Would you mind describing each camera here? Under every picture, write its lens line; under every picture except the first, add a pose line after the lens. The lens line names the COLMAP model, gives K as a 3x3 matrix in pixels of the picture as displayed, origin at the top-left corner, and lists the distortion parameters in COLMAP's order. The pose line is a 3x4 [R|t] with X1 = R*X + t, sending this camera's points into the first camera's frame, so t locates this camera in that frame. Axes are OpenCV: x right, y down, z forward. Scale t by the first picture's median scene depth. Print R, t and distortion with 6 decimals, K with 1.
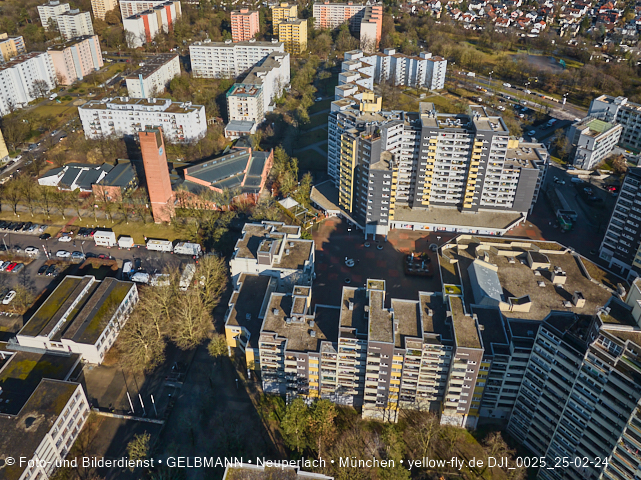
lens RADIAL K [[463.2, 0, 322.0], [0, 463.2, 127.9], [0, 0, 1]] dist [-0.036350, 0.006741]
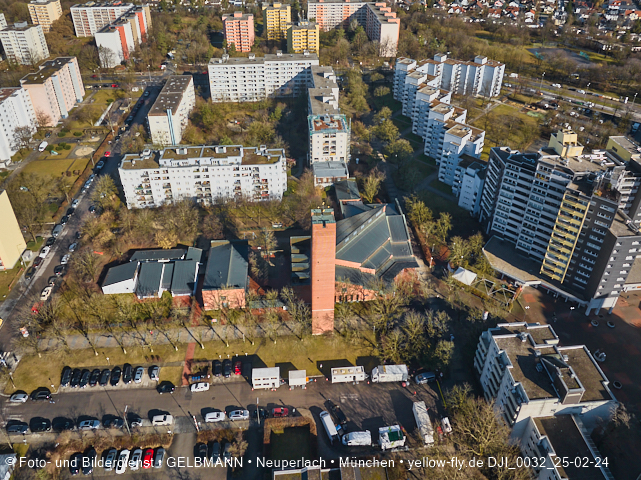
lens RADIAL K [[463.2, 0, 324.4], [0, 463.2, 127.9], [0, 0, 1]] dist [-0.036350, 0.006741]
pose [[0.978757, -0.088316, 0.185028, -0.469256], [0.082651, 0.995849, 0.038127, -0.153689], [-0.187627, -0.022024, 0.981993, 0.298986]]
